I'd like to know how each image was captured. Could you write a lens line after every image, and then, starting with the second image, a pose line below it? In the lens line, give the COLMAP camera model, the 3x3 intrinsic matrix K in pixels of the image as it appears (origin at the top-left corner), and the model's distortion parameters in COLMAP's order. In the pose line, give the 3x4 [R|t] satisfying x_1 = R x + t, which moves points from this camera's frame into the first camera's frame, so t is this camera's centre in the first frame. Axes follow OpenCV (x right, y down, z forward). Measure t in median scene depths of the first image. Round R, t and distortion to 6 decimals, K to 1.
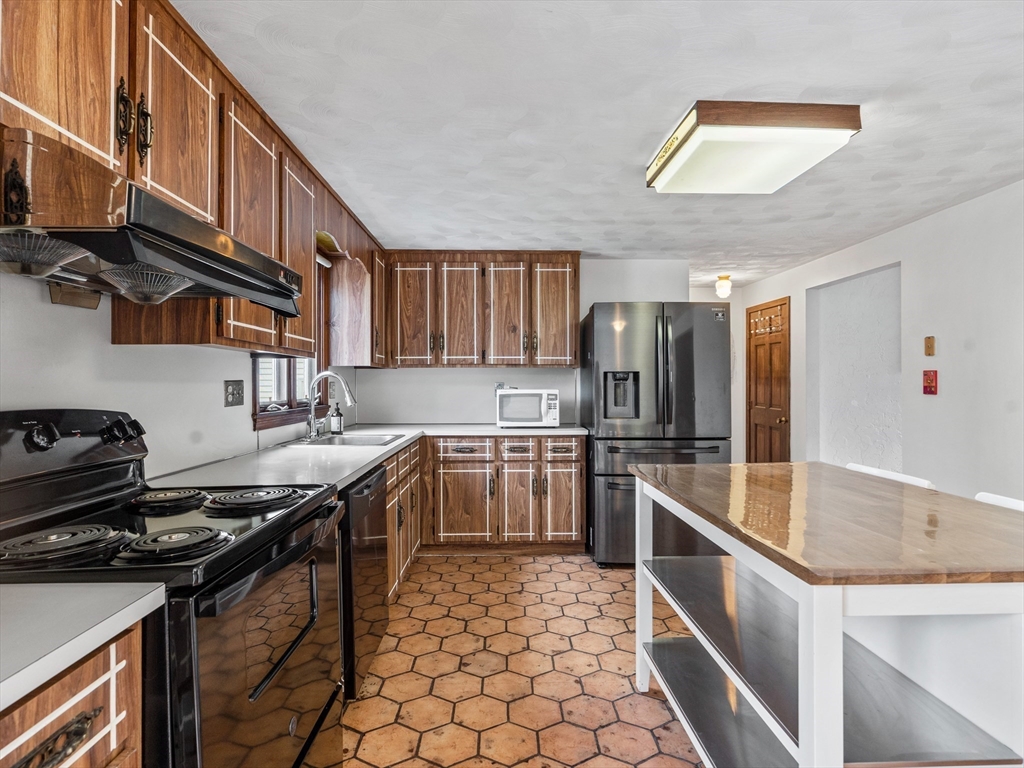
lens RADIAL K [[540.4, 0, 512.0], [0, 540.4, 384.0], [0, 0, 1]] dist [-0.003996, -0.000309]
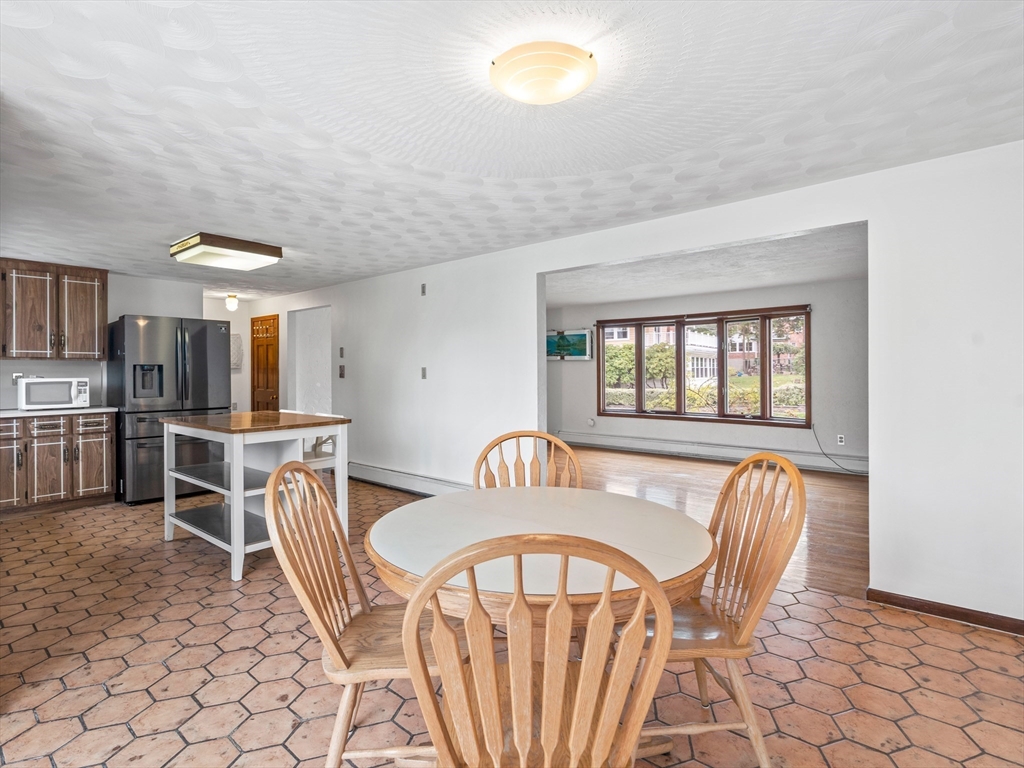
lens RADIAL K [[525.6, 0, 518.9], [0, 525.6, 370.1], [0, 0, 1]] dist [-0.004296, 0.000291]
pose [[0.666989, -0.000992, 0.745067, -0.163903], [0.005223, 0.999981, -0.003344, 0.001099], [-0.745049, 0.006122, 0.666981, -0.604596]]
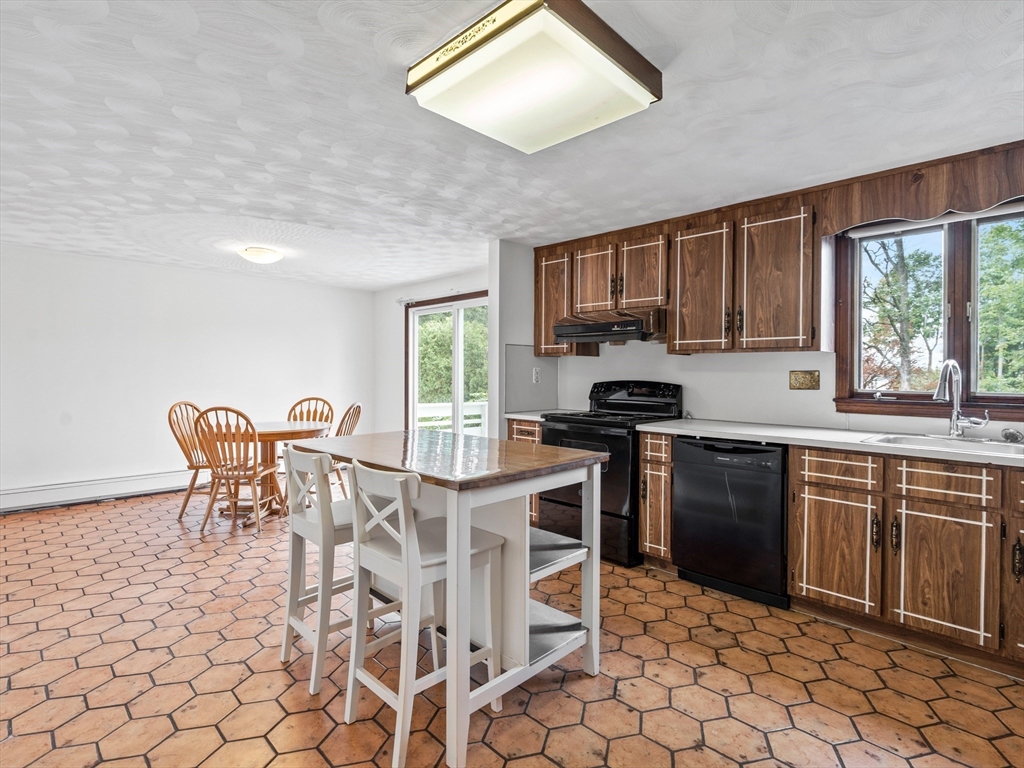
lens RADIAL K [[518.8, 0, 511.8], [0, 518.8, 379.9], [0, 0, 1]] dist [-0.007365, 0.001982]
pose [[-0.724179, 0.007630, -0.689570, 0.579113], [-0.005955, 0.999832, 0.017317, -0.001526], [0.689586, 0.016647, -0.724012, 0.905606]]
